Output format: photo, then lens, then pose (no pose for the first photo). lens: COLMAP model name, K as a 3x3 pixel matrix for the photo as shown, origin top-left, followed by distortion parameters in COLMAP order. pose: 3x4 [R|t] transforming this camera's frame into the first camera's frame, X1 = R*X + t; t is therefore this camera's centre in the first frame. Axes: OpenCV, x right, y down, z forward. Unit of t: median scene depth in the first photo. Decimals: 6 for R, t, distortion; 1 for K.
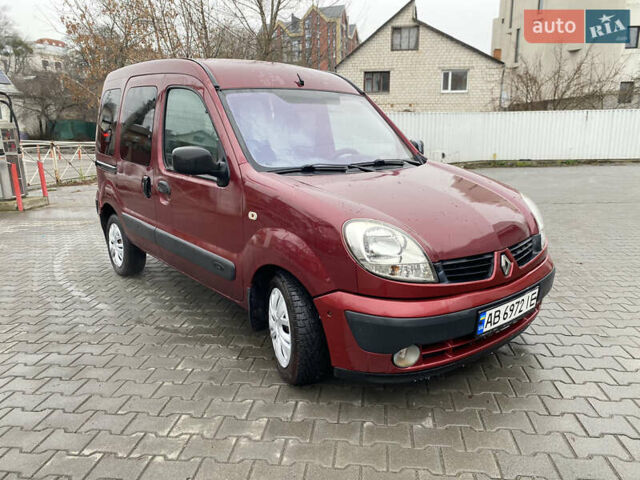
lens RADIAL K [[500.2, 0, 320.0], [0, 500.2, 240.0], [0, 0, 1]] dist [0.002585, -0.000008]
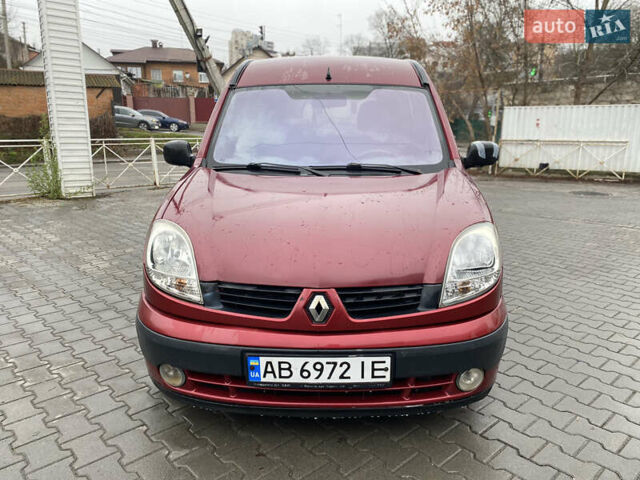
lens RADIAL K [[486.9, 0, 320.0], [0, 486.9, 240.0], [0, 0, 1]] dist [0.070914, -0.106830]
pose [[0.752983, 0.164522, -0.637141, 0.815096], [-0.155523, 0.985304, 0.070625, -0.105250], [0.639397, 0.045911, 0.767505, 0.417230]]
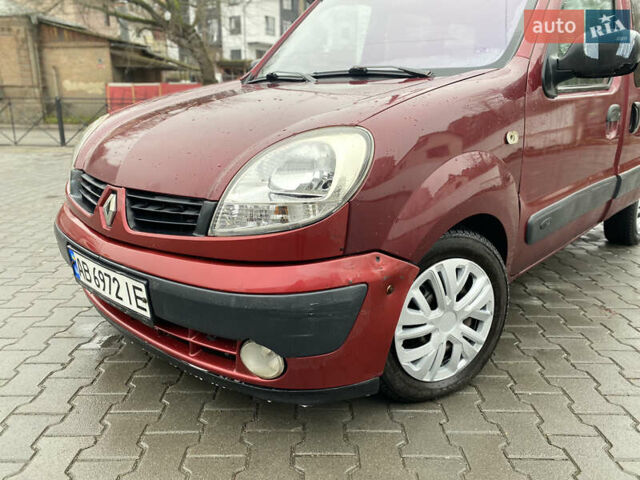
lens RADIAL K [[500.2, 0, 320.0], [0, 500.2, 240.0], [0, 0, 1]] dist [0.002585, -0.000008]
pose [[0.134163, 0.284233, -0.949322, 1.002315], [-0.224143, 0.941859, 0.250322, -0.130654], [0.965277, 0.179200, 0.190071, 1.122883]]
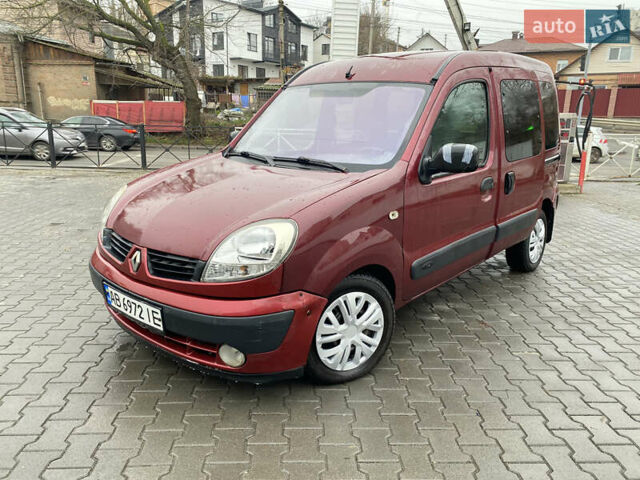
lens RADIAL K [[486.9, 0, 320.0], [0, 486.9, 240.0], [0, 0, 1]] dist [0.070914, -0.106830]
pose [[0.171437, 0.262109, -0.949688, 1.325322], [-0.238627, 0.946303, 0.218098, -0.285368], [0.955859, 0.189232, 0.224778, 1.102451]]
